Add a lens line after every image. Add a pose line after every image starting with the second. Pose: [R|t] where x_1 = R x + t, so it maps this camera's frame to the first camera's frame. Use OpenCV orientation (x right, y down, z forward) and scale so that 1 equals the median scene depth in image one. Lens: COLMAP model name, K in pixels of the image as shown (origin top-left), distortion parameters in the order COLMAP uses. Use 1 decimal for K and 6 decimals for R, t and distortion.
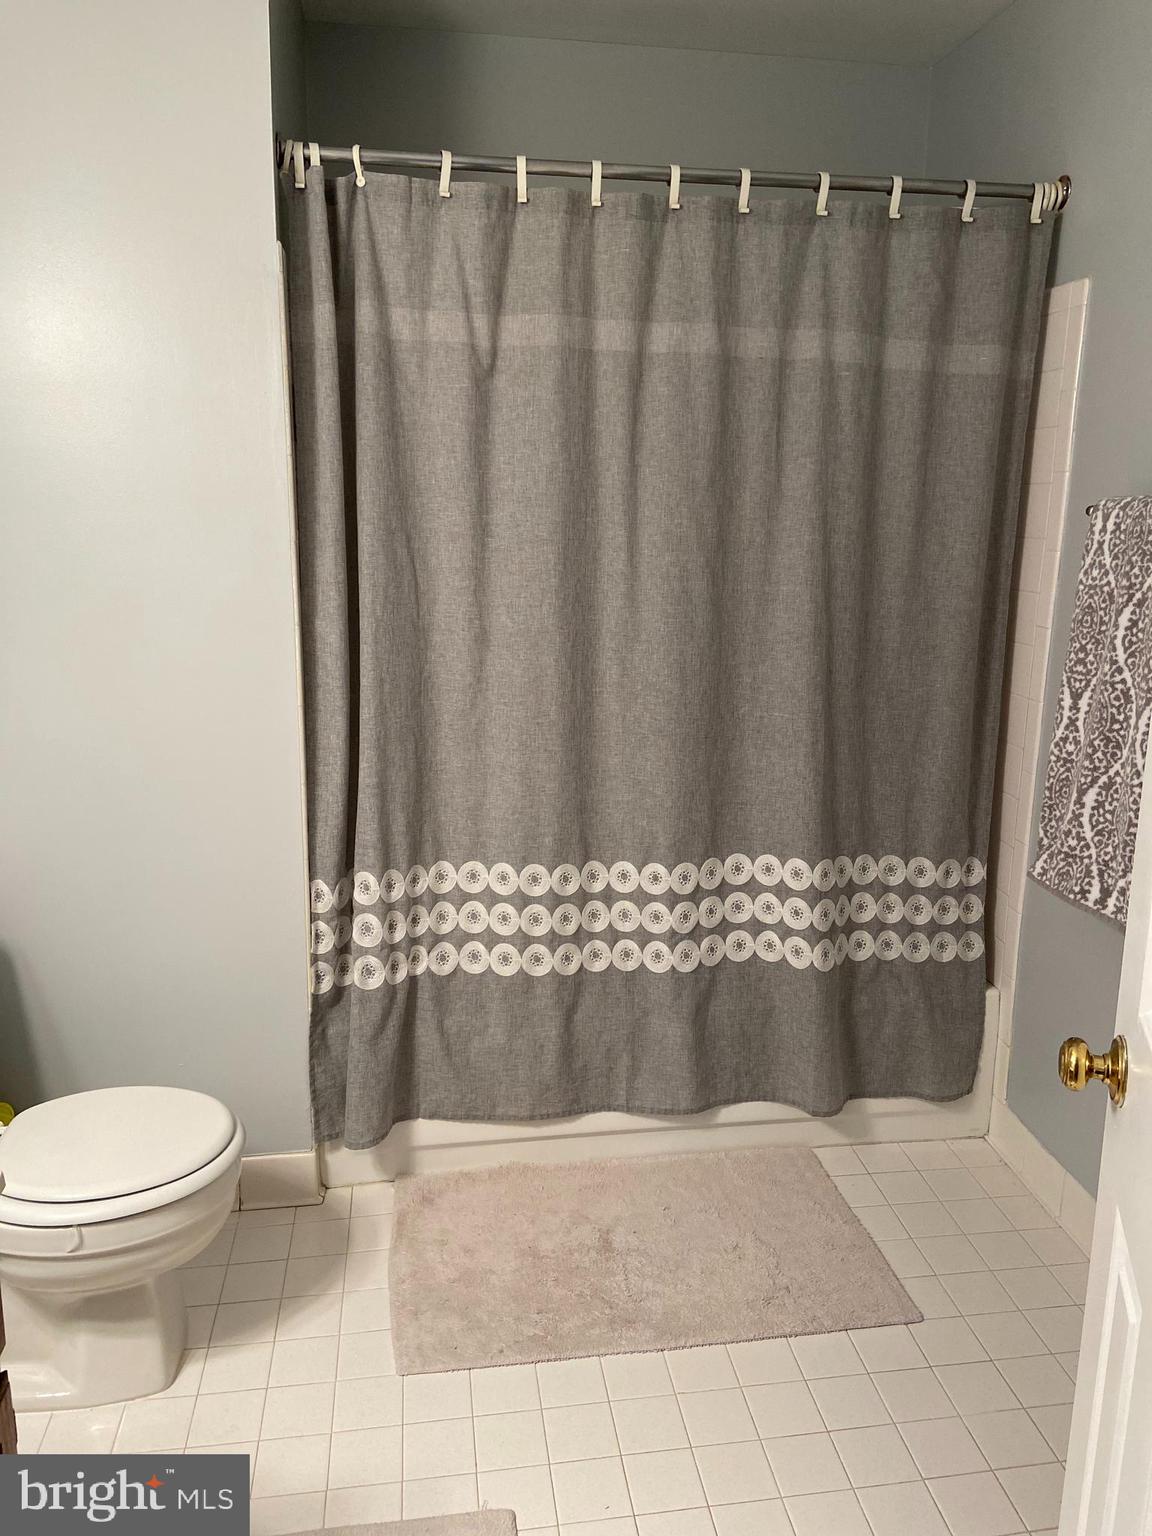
lens RADIAL K [[1164.9, 0, 580.4], [0, 1164.9, 754.9], [0, 0, 1]] dist [0.149873, -0.171826]
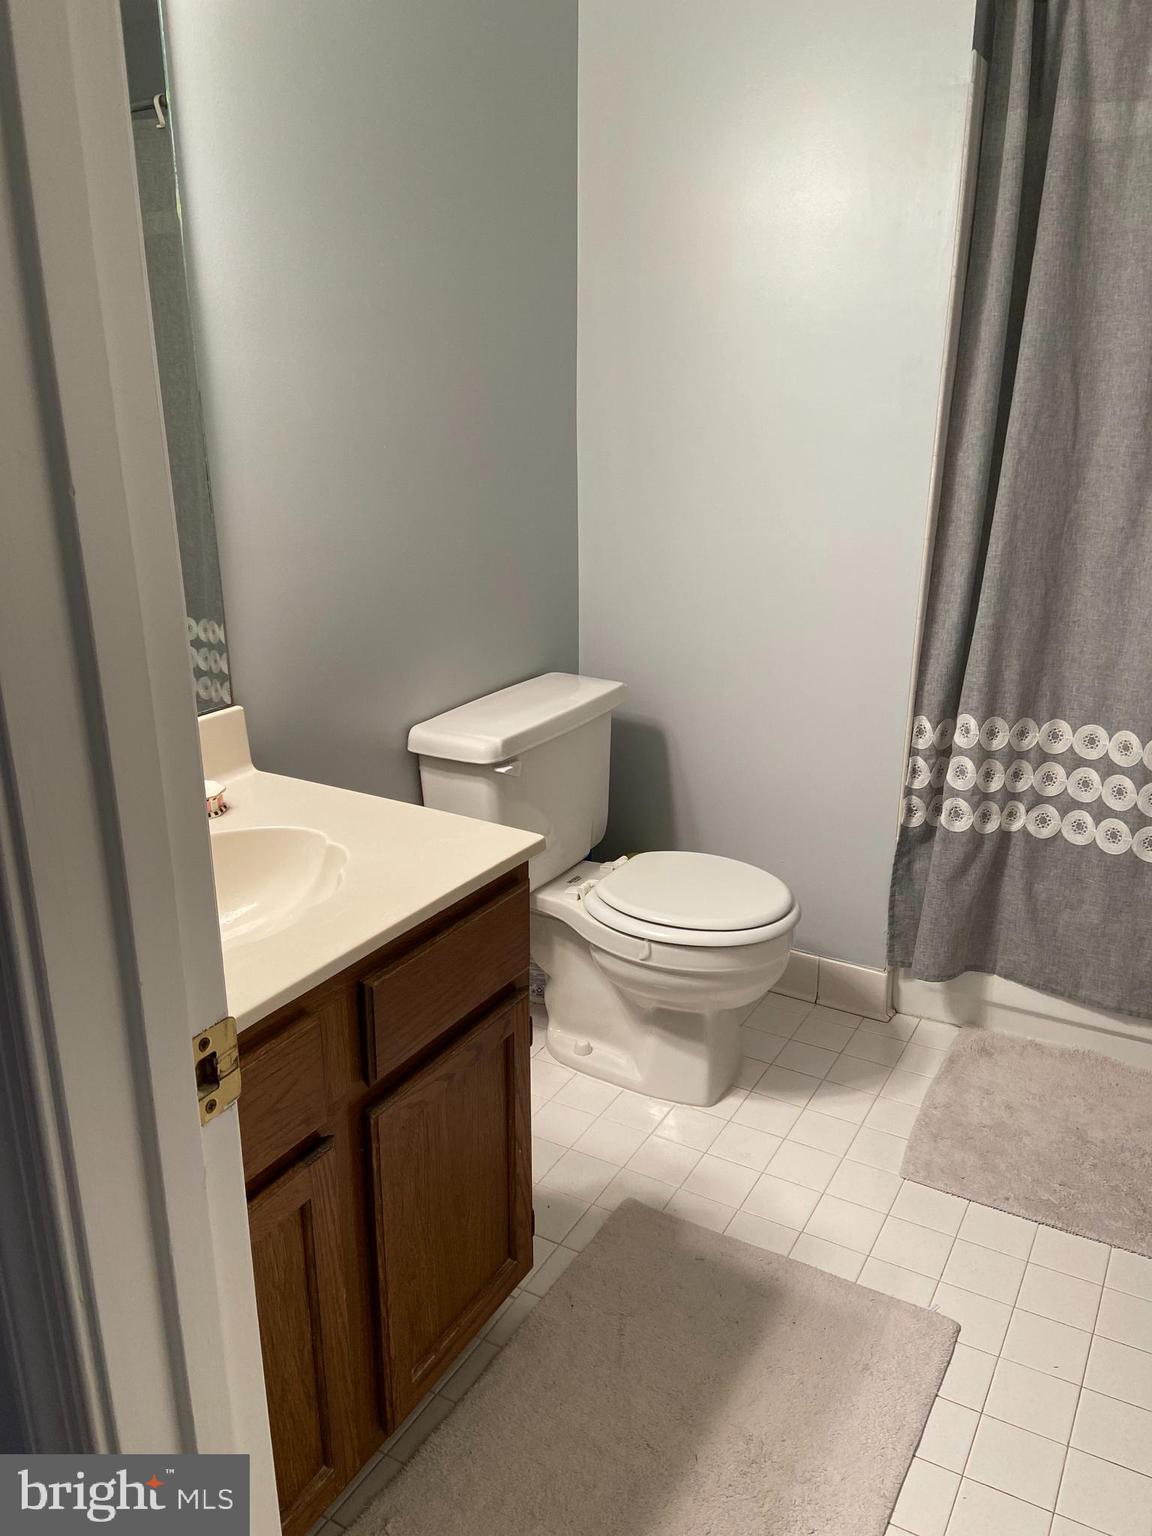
lens RADIAL K [[1164.9, 0, 580.4], [0, 1164.9, 754.9], [0, 0, 1]] dist [0.149873, -0.171826]
pose [[0.788804, 0.171919, -0.590112, 0.150339], [-0.123745, 0.984847, 0.121508, 0.051719], [0.602060, -0.022823, 0.798125, 0.006047]]
